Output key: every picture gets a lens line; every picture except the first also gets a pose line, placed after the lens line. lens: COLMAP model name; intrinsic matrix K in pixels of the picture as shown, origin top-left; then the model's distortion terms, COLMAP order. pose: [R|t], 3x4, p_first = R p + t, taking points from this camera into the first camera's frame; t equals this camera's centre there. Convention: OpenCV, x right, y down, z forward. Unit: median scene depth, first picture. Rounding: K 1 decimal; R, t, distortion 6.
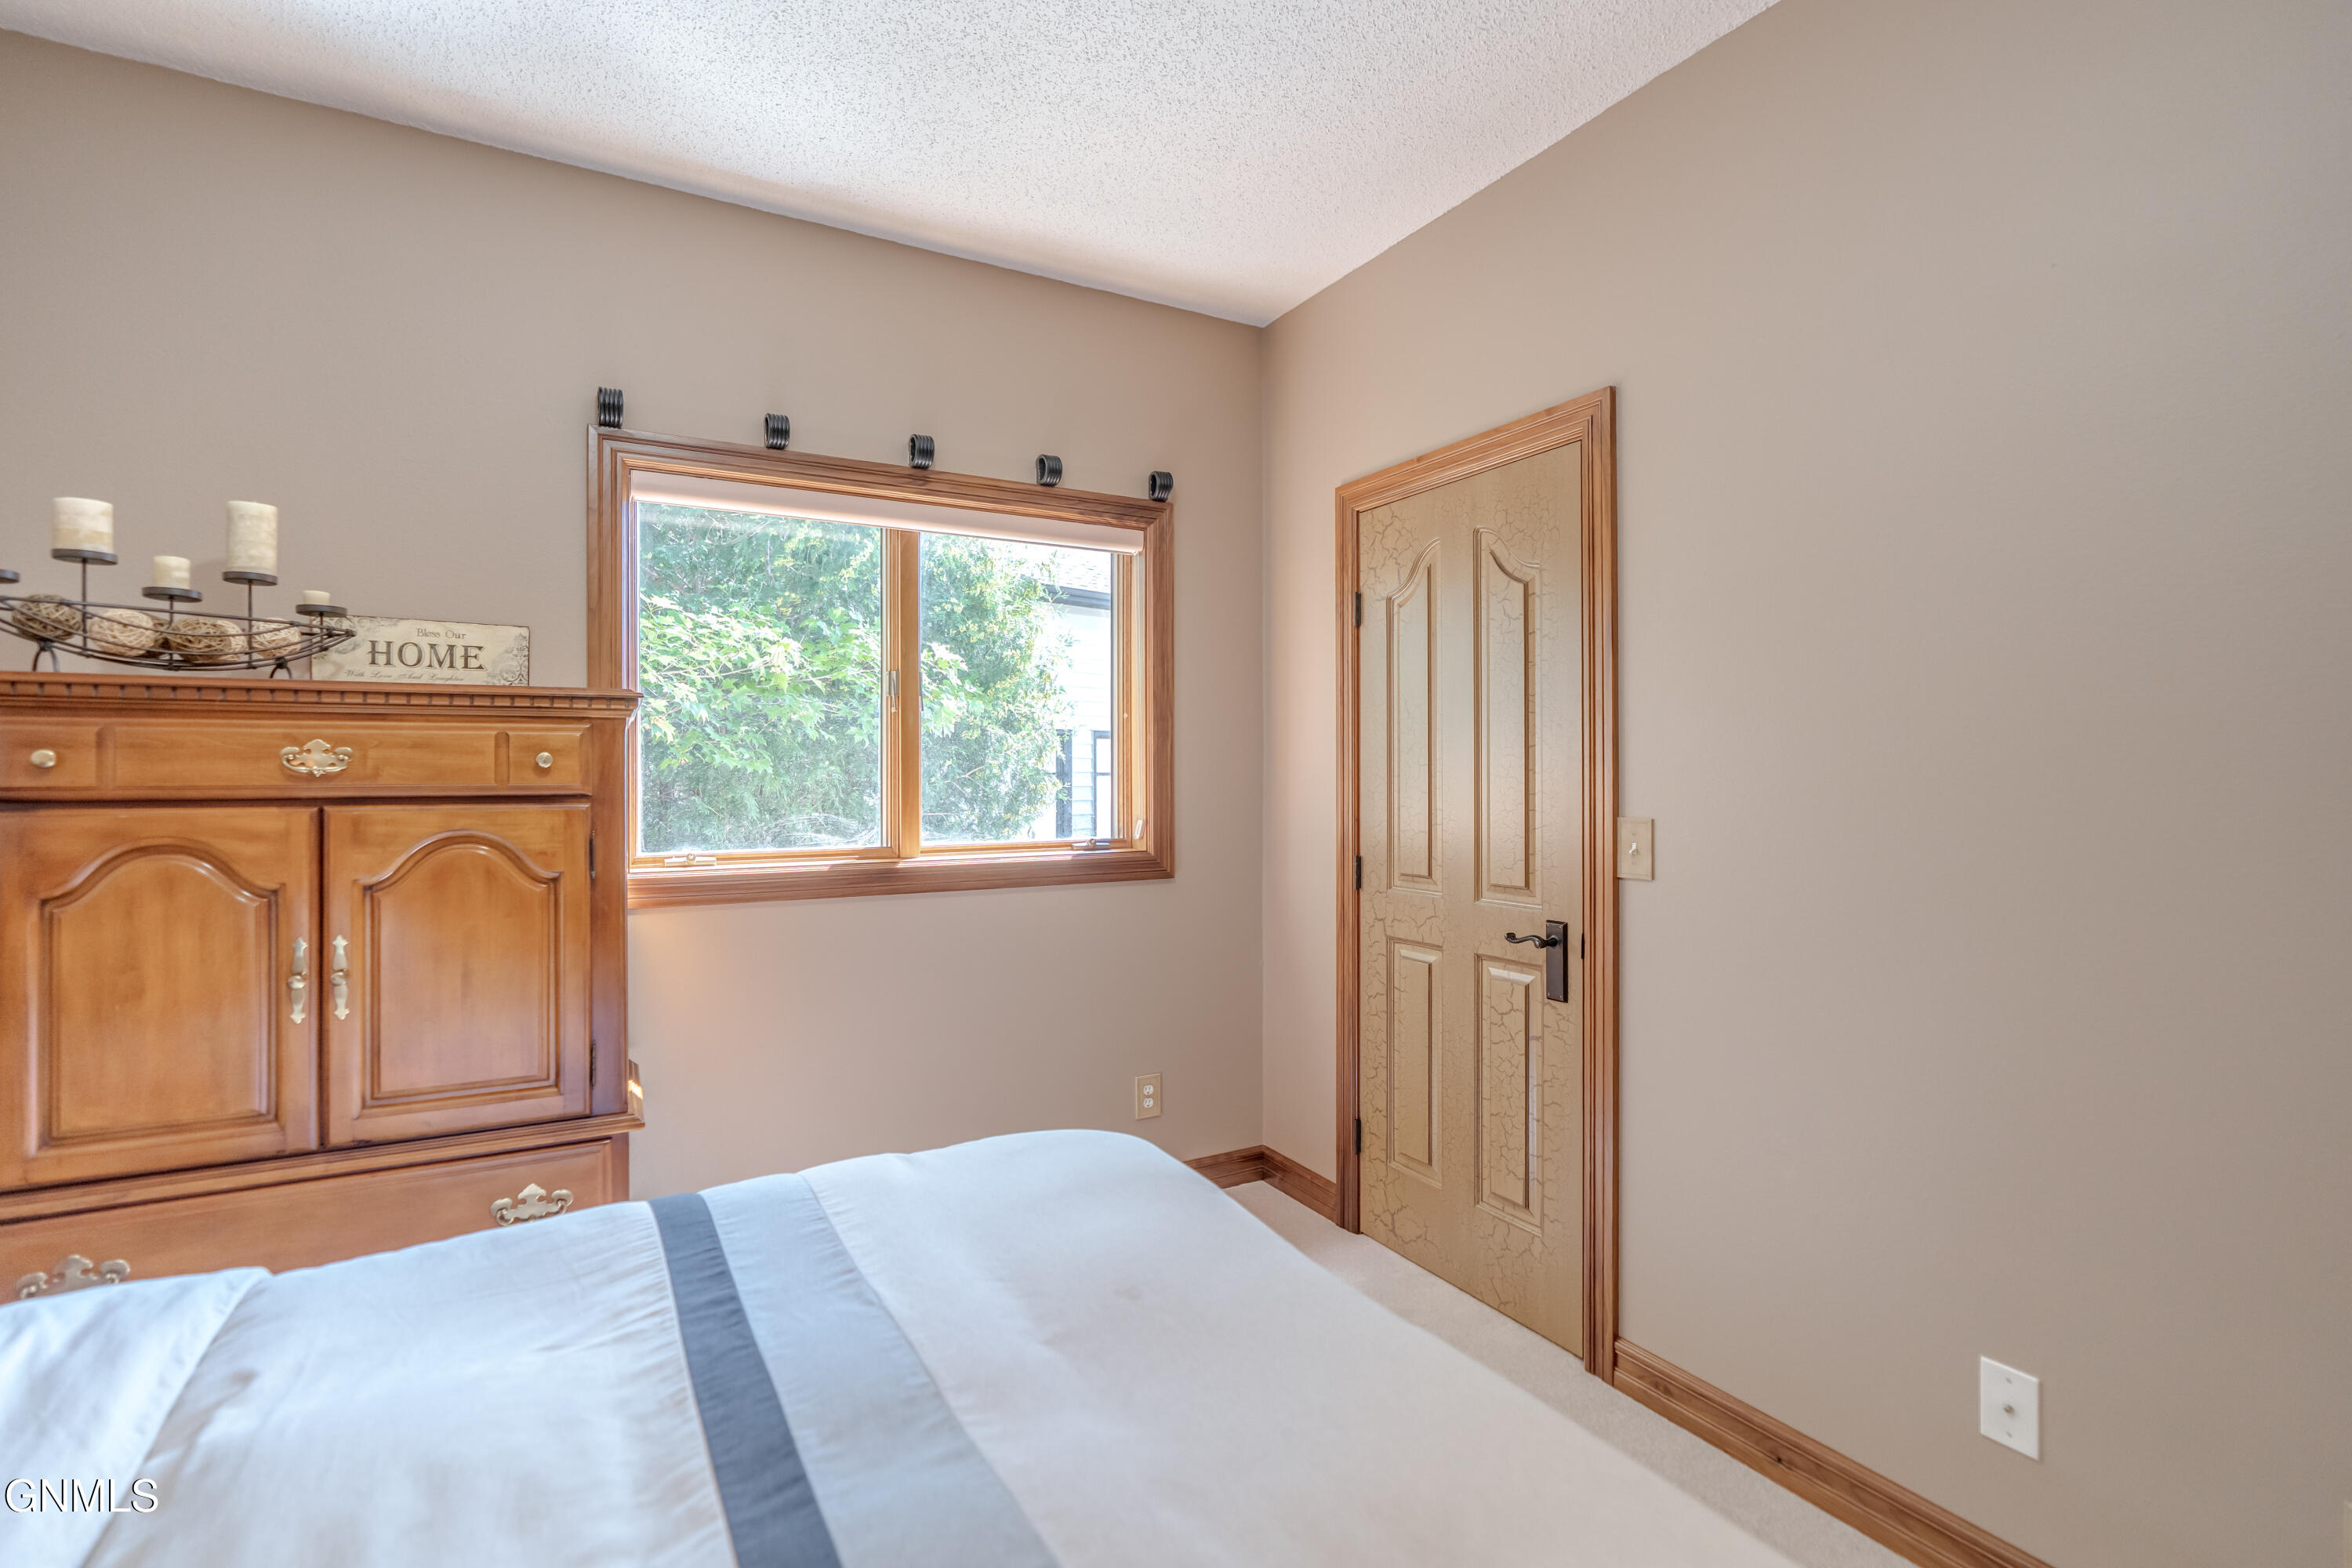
lens RADIAL K [[1069.9, 0, 1174.4], [0, 1069.9, 783.2], [0, 0, 1]] dist [-0.005186, 0.001162]
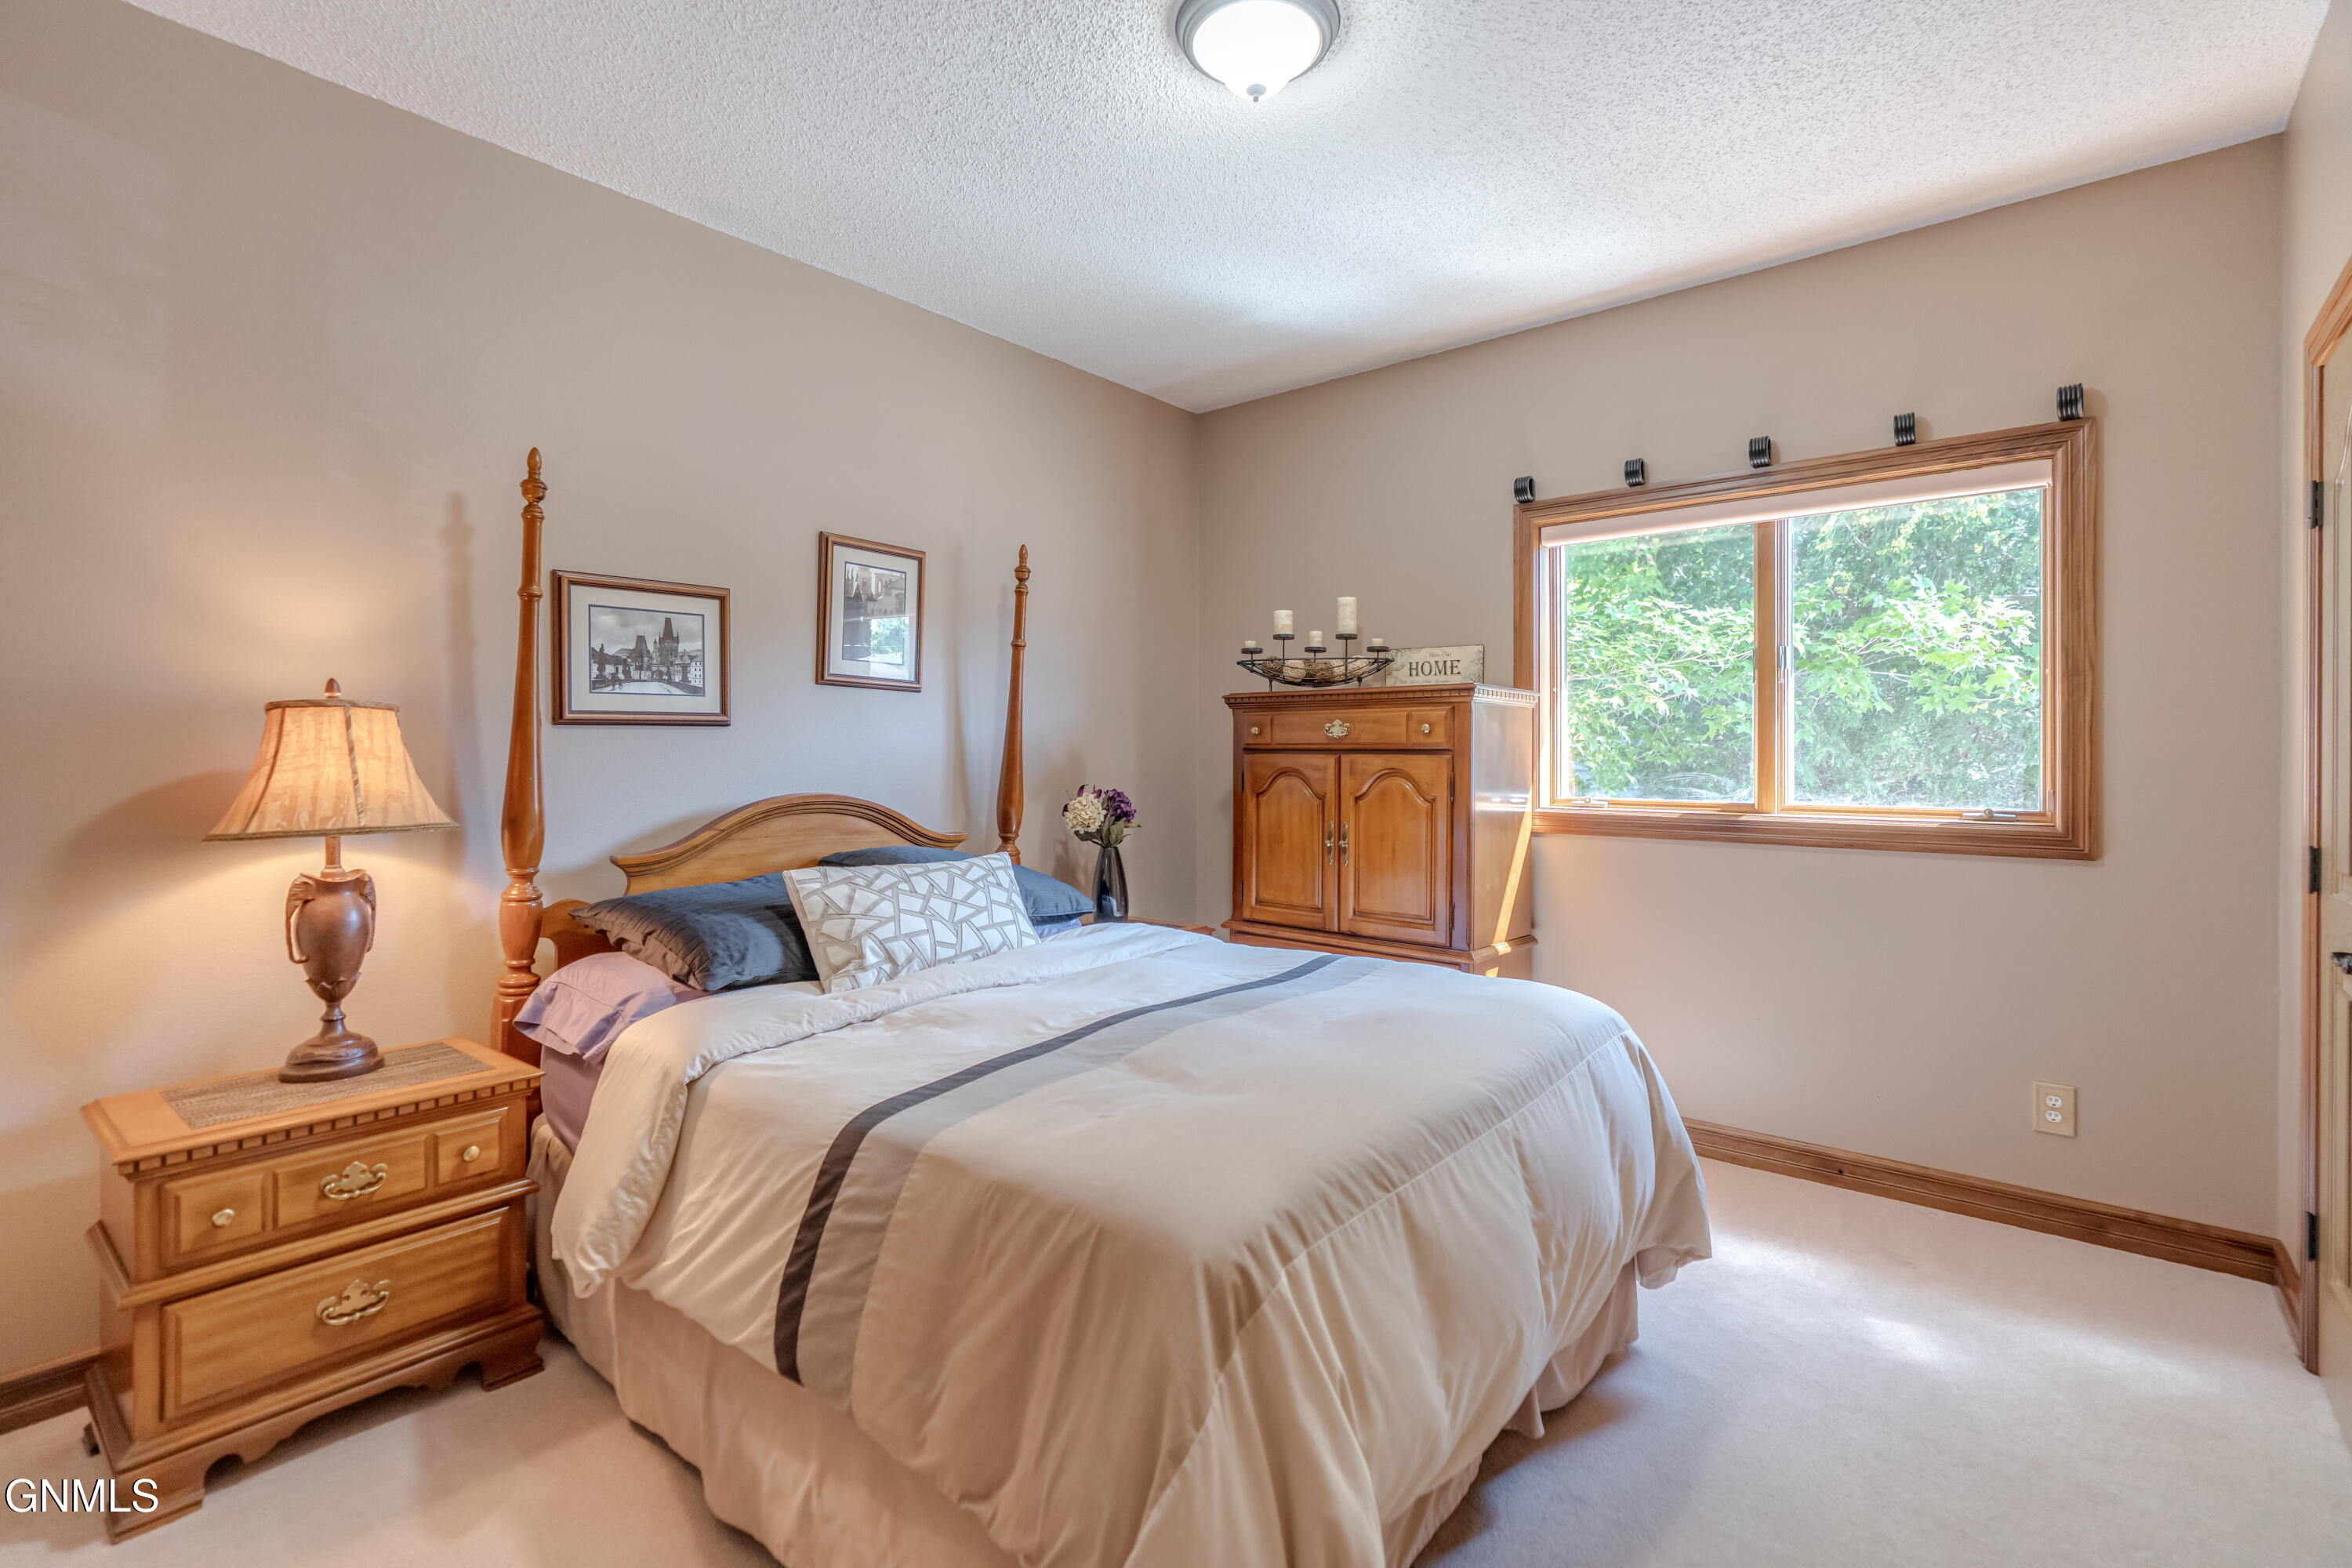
lens RADIAL K [[1069.9, 0, 1170.9], [0, 1069.9, 762.4], [0, 0, 1]] dist [-0.005186, 0.001162]
pose [[0.345709, 0.010660, -0.938281, 0.827986], [-0.015065, 0.999870, 0.005809, 0.027233], [0.938221, 0.012127, 0.345825, 0.041987]]
